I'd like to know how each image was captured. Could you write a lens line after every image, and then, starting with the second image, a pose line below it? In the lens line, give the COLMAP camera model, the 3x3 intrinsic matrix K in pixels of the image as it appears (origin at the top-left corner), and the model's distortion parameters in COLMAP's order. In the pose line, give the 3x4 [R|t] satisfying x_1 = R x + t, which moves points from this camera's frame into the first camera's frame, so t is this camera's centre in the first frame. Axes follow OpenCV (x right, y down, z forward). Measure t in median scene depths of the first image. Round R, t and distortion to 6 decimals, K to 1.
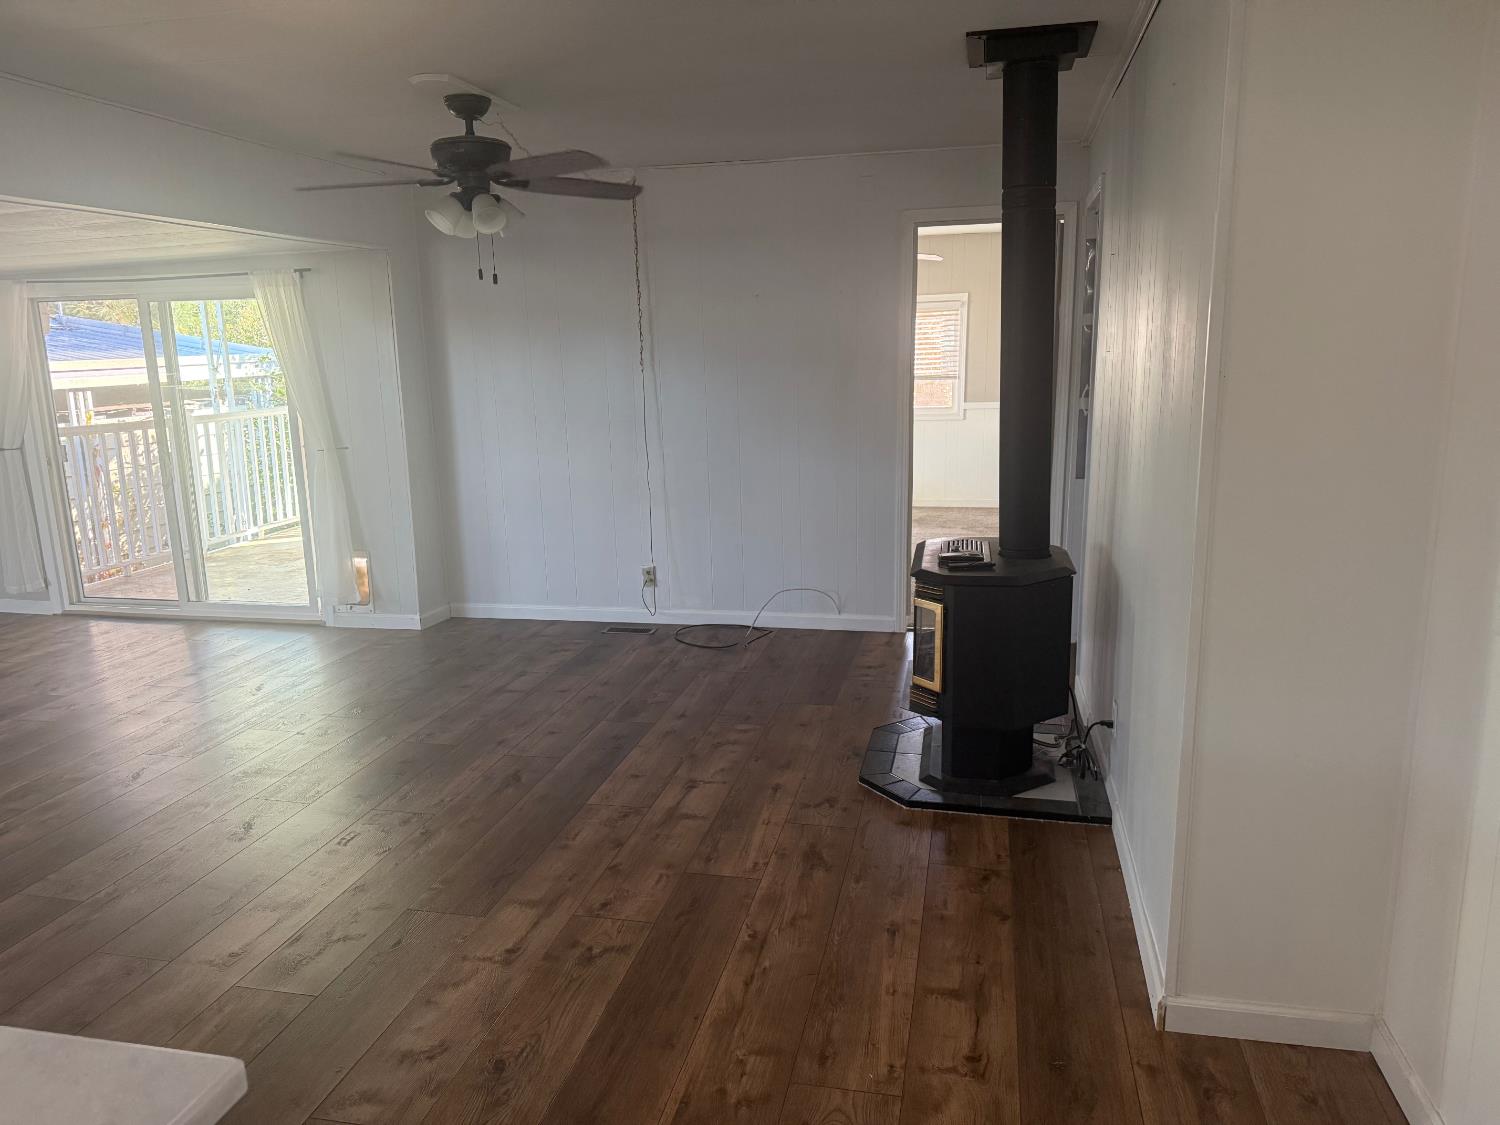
lens RADIAL K [[1030.8, 0, 747.6], [0, 1030.8, 576.8], [0, 0, 1]] dist [0.037969, -0.058950]
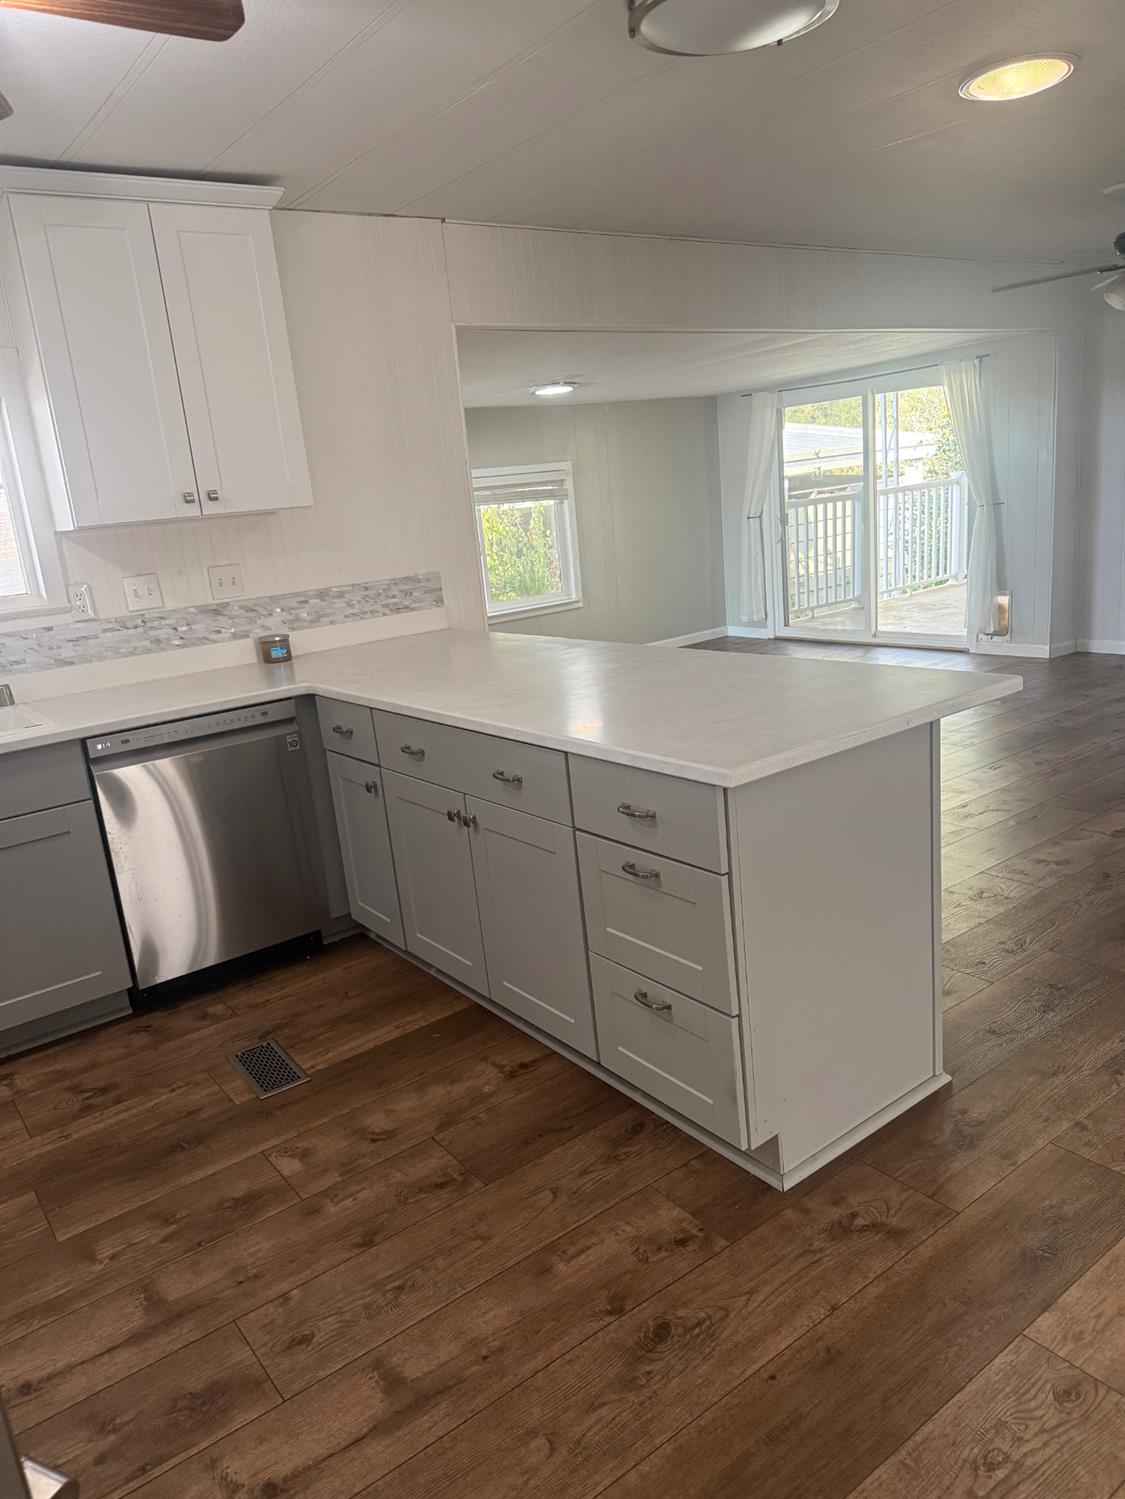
lens RADIAL K [[1030.1, 0, 560.6], [0, 1030.1, 763.2], [0, 0, 1]] dist [0.037969, -0.058950]
pose [[0.748046, 0.118155, -0.653044, 0.052694], [-0.059032, 0.991969, 0.111856, 0.070891], [0.661016, -0.045123, 0.749014, -0.257858]]
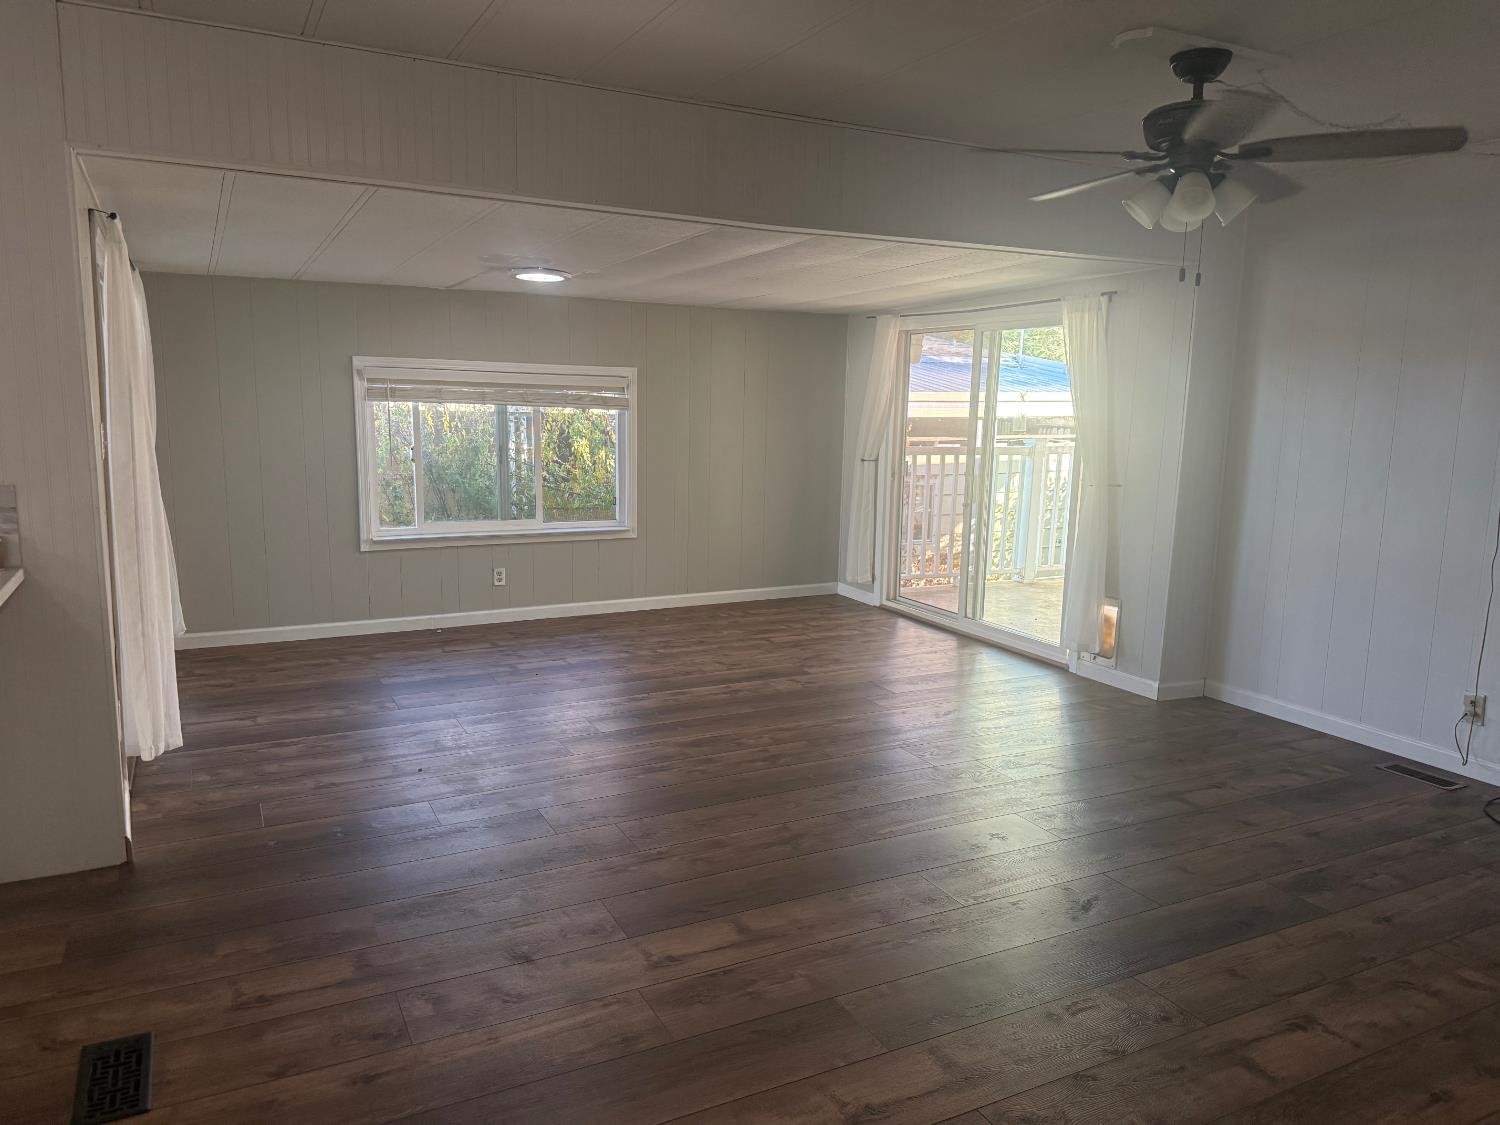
lens RADIAL K [[1030.8, 0, 748.3], [0, 1030.8, 567.7], [0, 0, 1]] dist [0.037969, -0.058950]
pose [[0.626423, 0.156820, -0.763545, 0.114138], [-0.197267, 0.979560, 0.039346, -0.024264], [0.754109, 0.125975, 0.644554, 0.172303]]
